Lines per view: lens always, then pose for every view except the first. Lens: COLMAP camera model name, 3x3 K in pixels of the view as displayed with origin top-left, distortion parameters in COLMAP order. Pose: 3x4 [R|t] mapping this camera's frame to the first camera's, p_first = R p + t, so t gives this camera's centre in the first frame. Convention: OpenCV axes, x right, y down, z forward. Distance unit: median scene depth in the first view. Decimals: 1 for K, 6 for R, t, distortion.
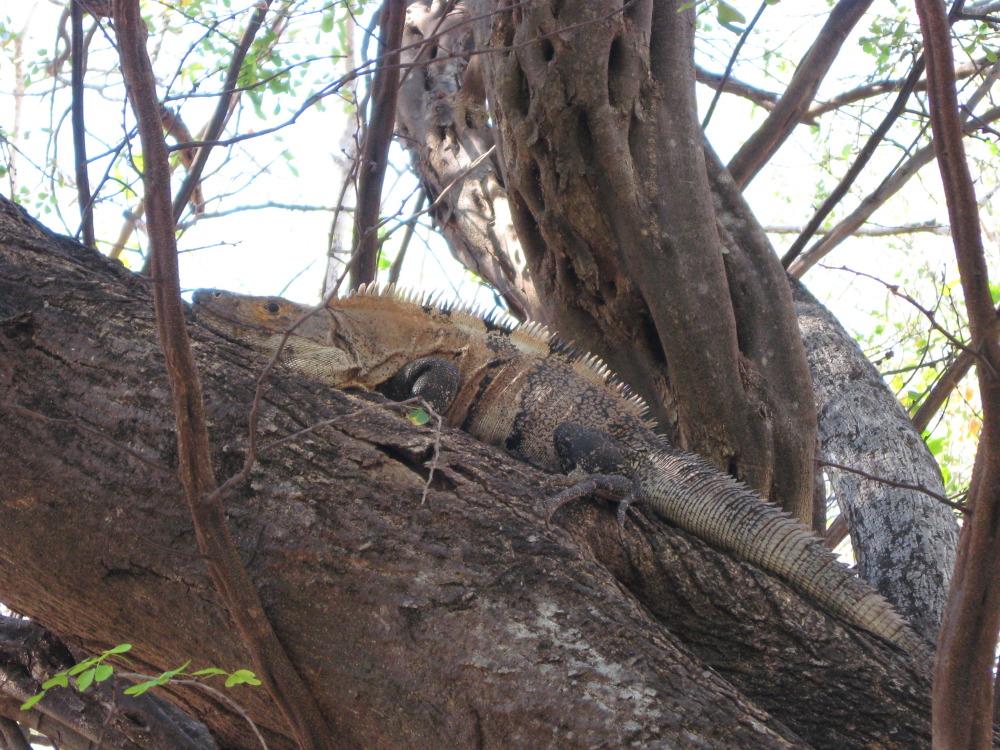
lens RADIAL K [[3867.4, 0, 500.0], [0, 3867.4, 375.0], [0, 0, 1]] dist [0.002503, -2.040637]
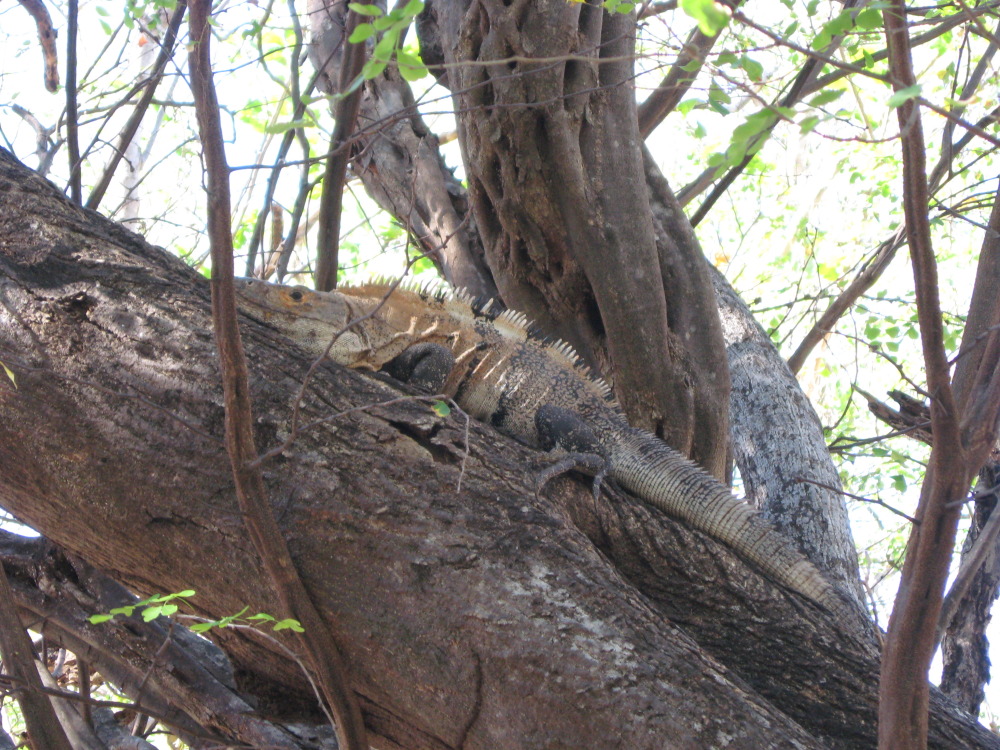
lens RADIAL K [[3867.4, 0, 500.0], [0, 3867.4, 375.0], [0, 0, 1]] dist [0.002503, -2.040637]
pose [[0.996526, 0.034017, 0.076024, -0.087547], [-0.037889, 0.998026, 0.050081, -0.055707], [-0.074171, -0.052788, 0.995847, -0.171484]]
